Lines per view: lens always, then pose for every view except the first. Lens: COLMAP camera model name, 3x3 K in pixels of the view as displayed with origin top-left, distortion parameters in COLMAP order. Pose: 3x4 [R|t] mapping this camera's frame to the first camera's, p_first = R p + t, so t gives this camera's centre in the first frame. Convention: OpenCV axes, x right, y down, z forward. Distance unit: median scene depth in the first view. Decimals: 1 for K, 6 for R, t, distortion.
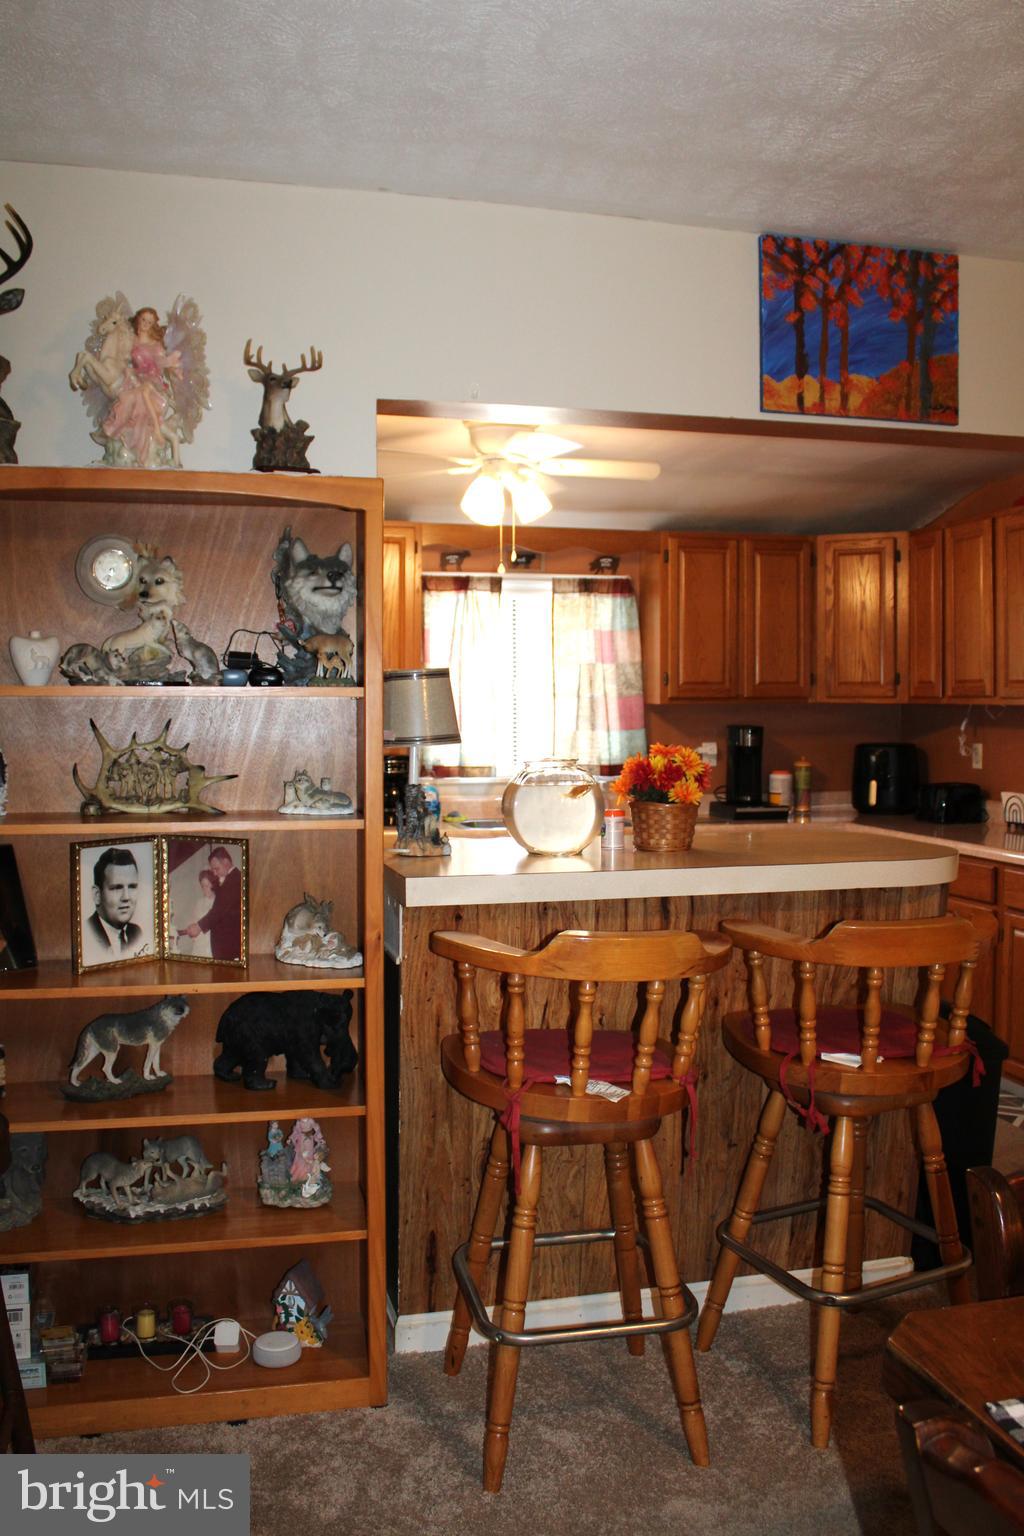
lens RADIAL K [[1376.9, 0, 511.9], [0, 1376.9, 799.1], [0, 0, 1]] dist [-0.078570, 0.014333]
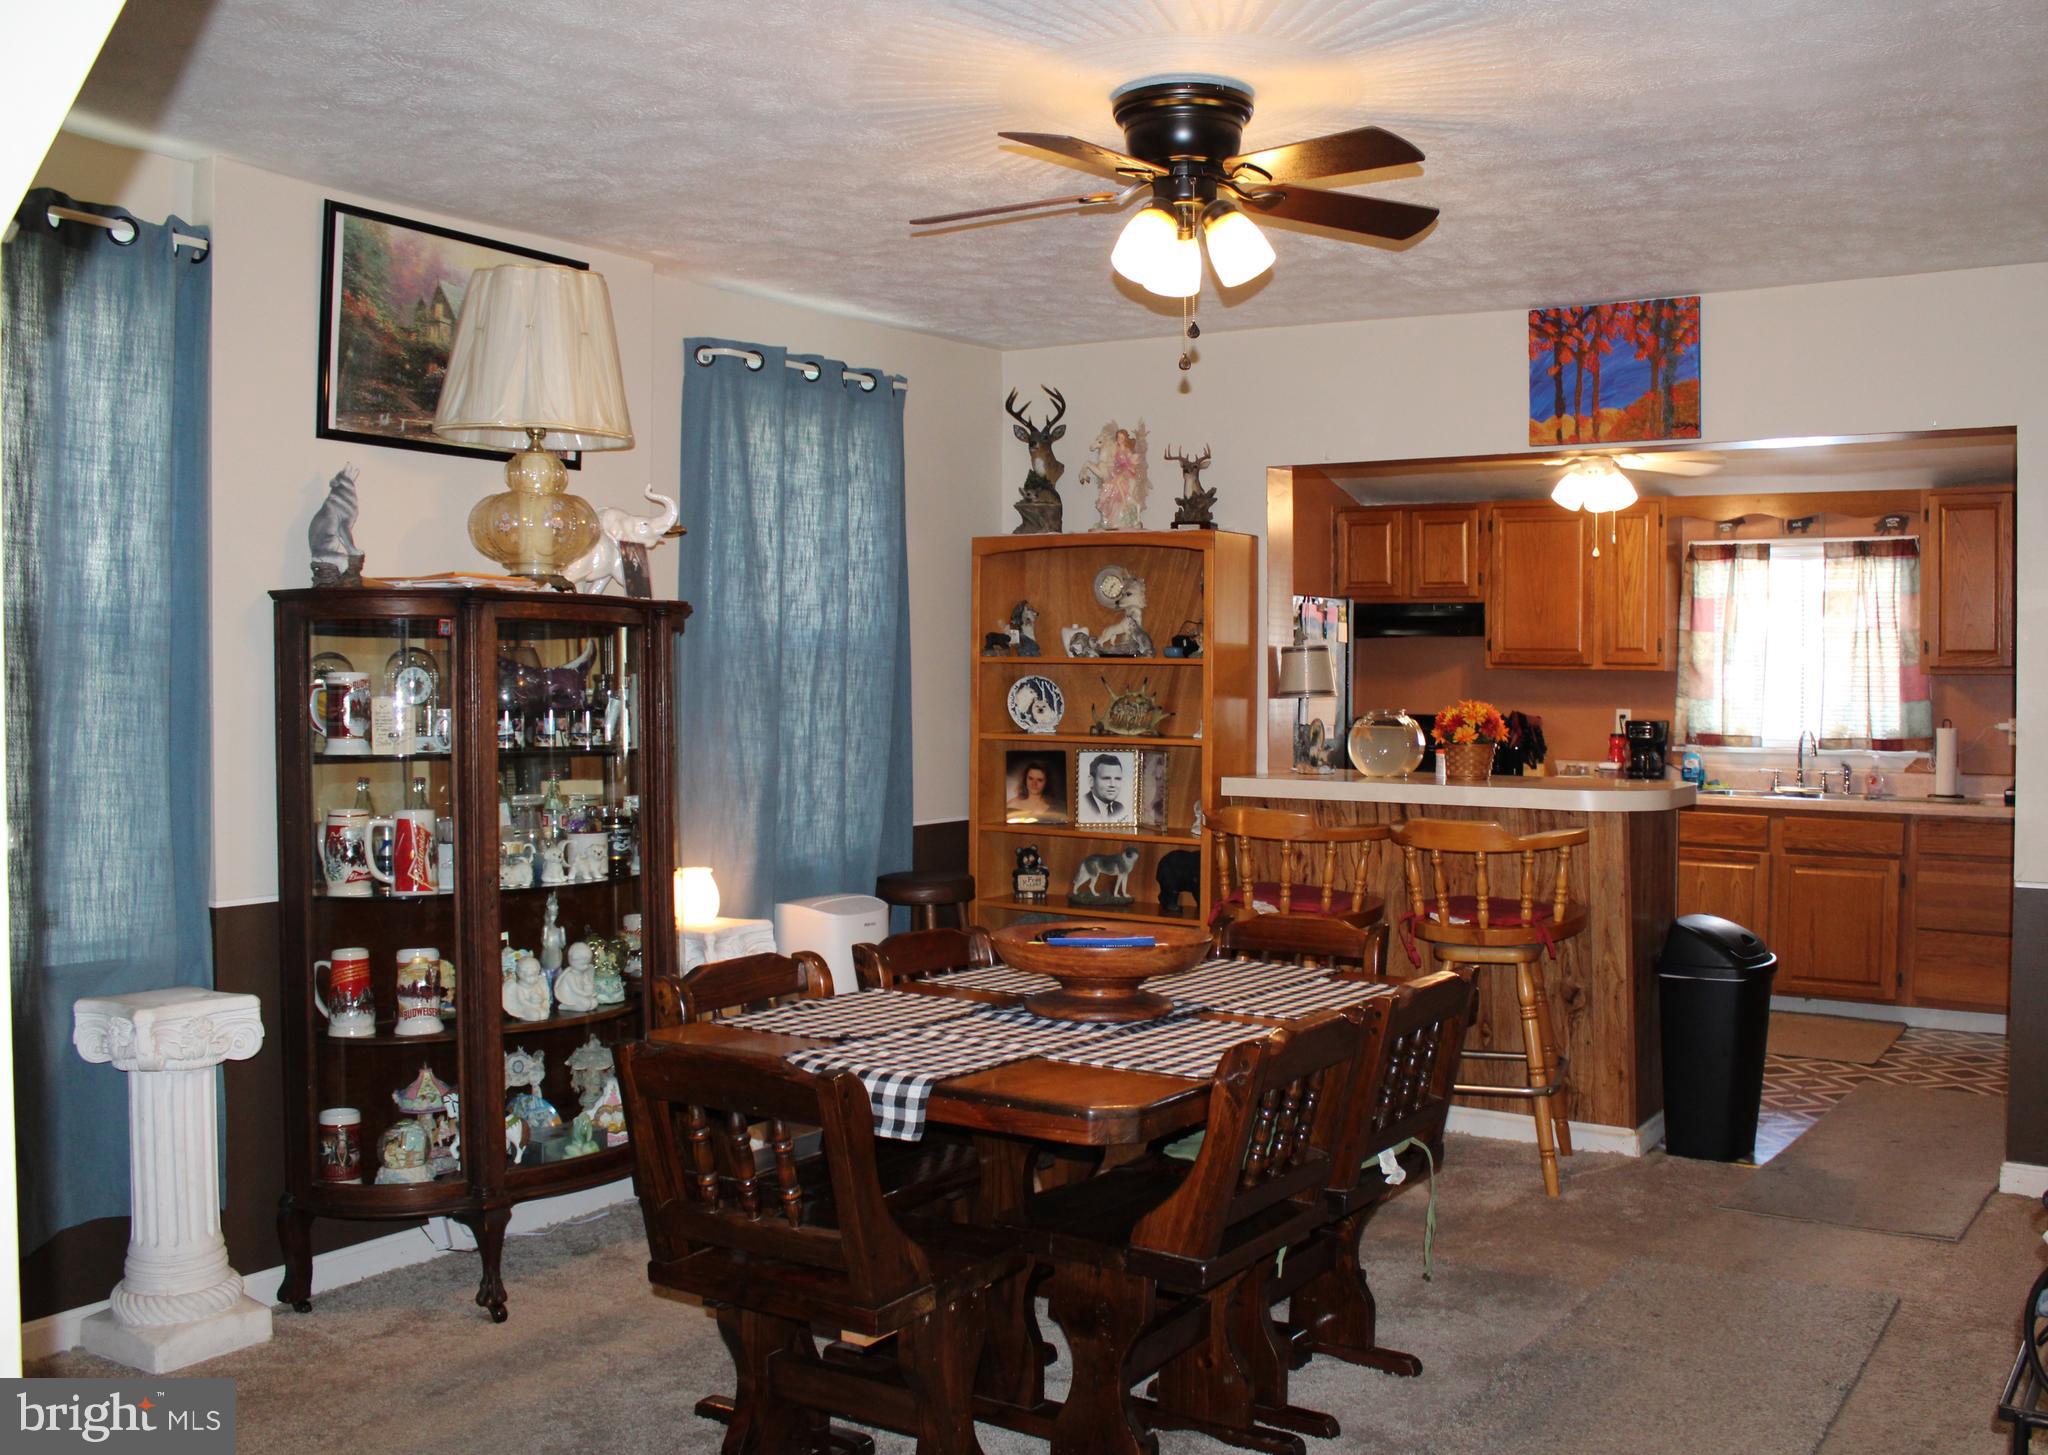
lens RADIAL K [[1857.1, 0, 1024.0], [0, 1857.1, 727.5], [0, 0, 1]] dist [-0.005065, -0.004227]
pose [[0.672843, 0.031495, -0.739115, 1.164787], [-0.059850, 0.998136, -0.011952, 0.032501], [0.737360, 0.052278, 0.673474, -0.526340]]
